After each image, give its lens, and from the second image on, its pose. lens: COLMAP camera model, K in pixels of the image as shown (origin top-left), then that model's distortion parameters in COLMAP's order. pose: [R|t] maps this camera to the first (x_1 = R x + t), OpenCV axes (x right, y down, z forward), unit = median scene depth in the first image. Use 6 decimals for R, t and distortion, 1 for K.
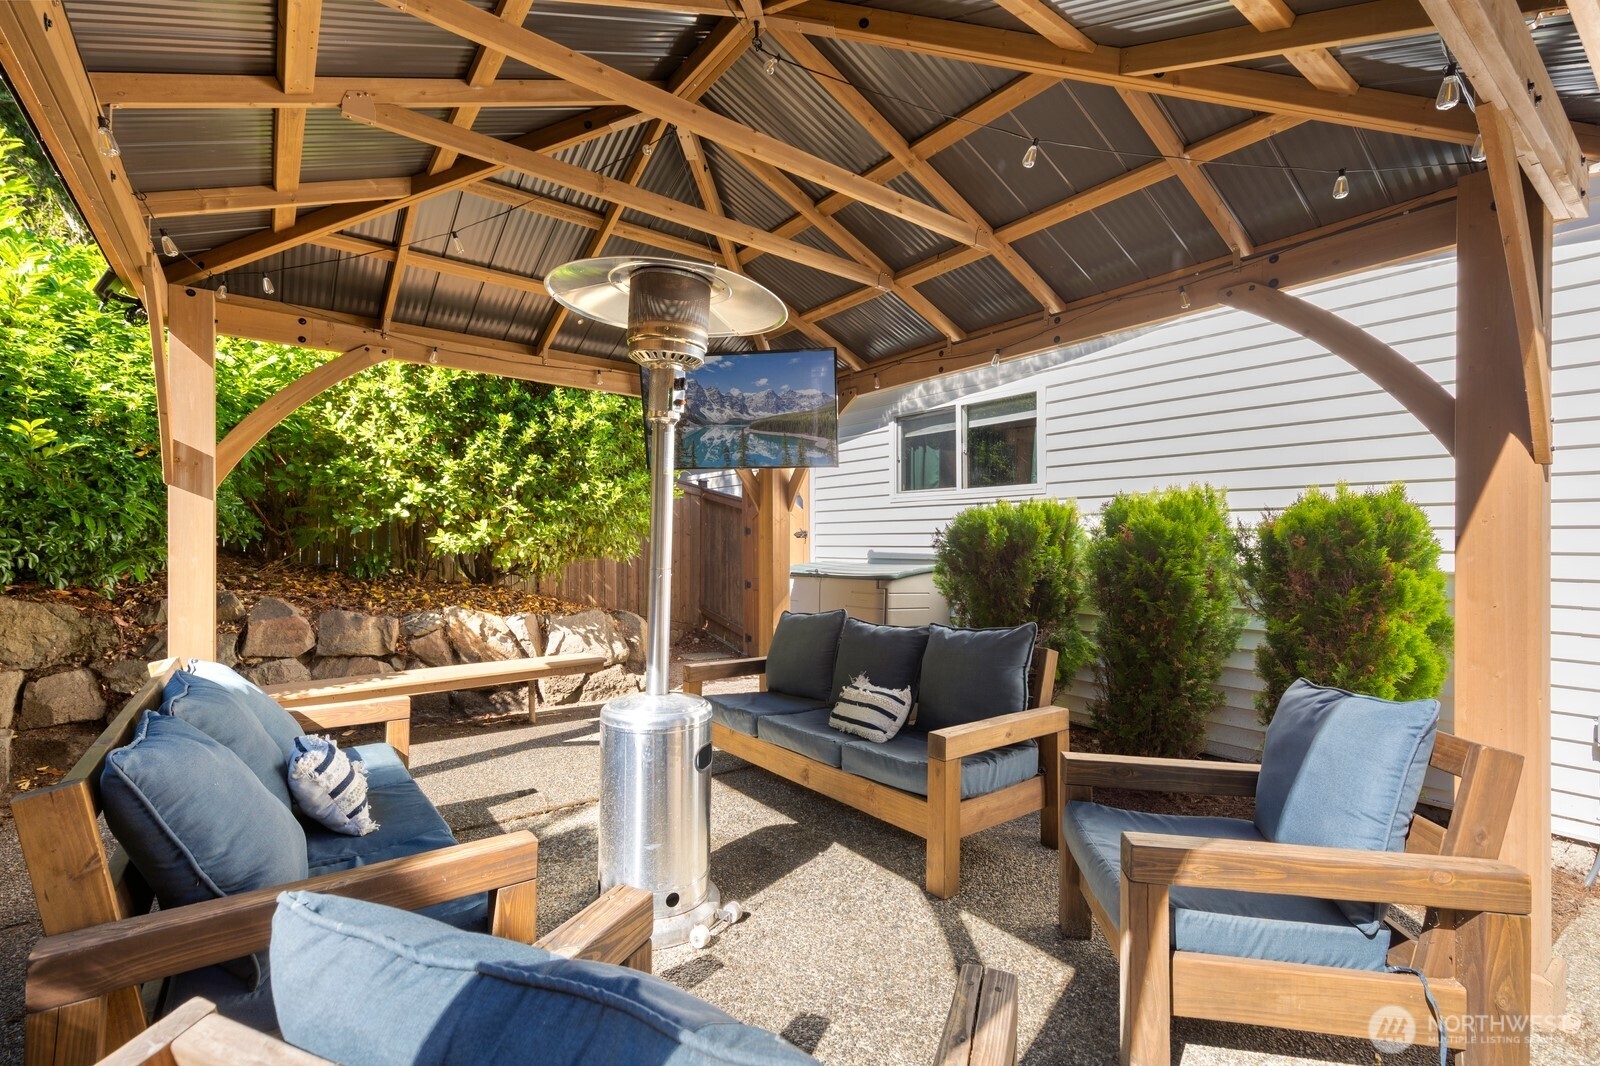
lens RADIAL K [[721.0, 0, 803.6], [0, 721.0, 537.8], [0, 0, 1]] dist [-0.001461, -0.000148]
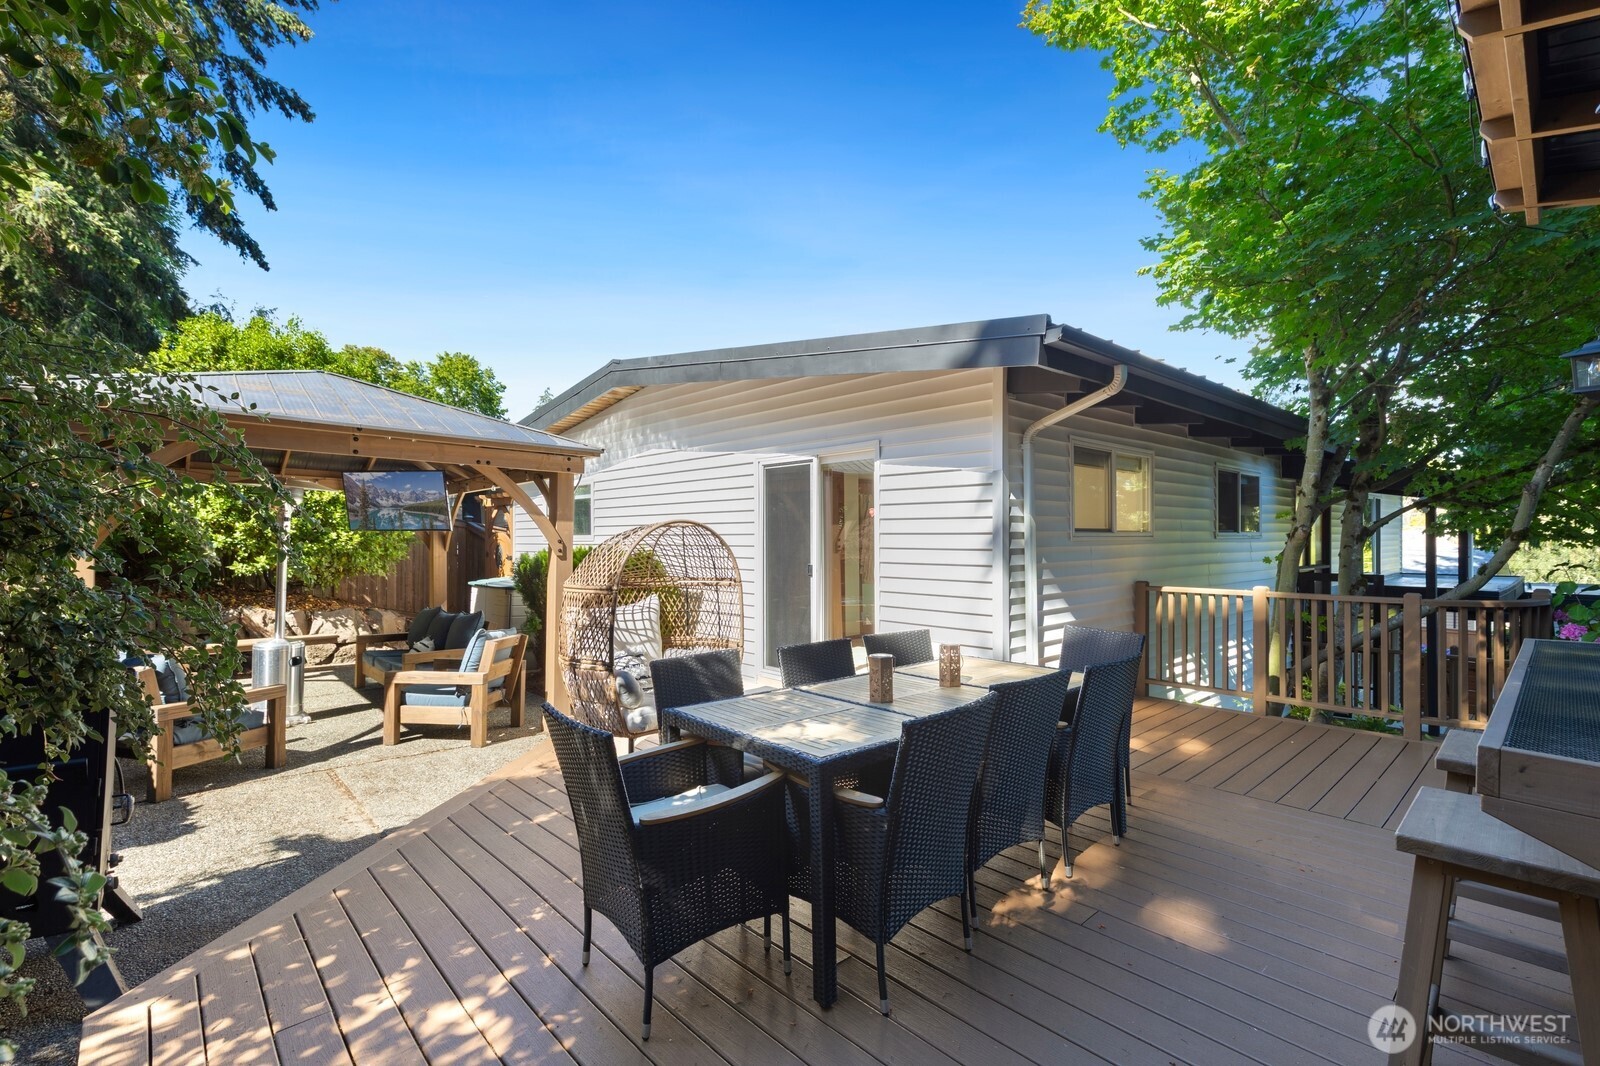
lens RADIAL K [[721.0, 0, 796.9], [0, 721.0, 532.2], [0, 0, 1]] dist [-0.001461, -0.000148]
pose [[0.996147, 0.000992, 0.087690, 0.685353], [-0.000233, 0.999962, -0.008668, -0.067385], [-0.087695, 0.008614, 0.996110, -0.842042]]
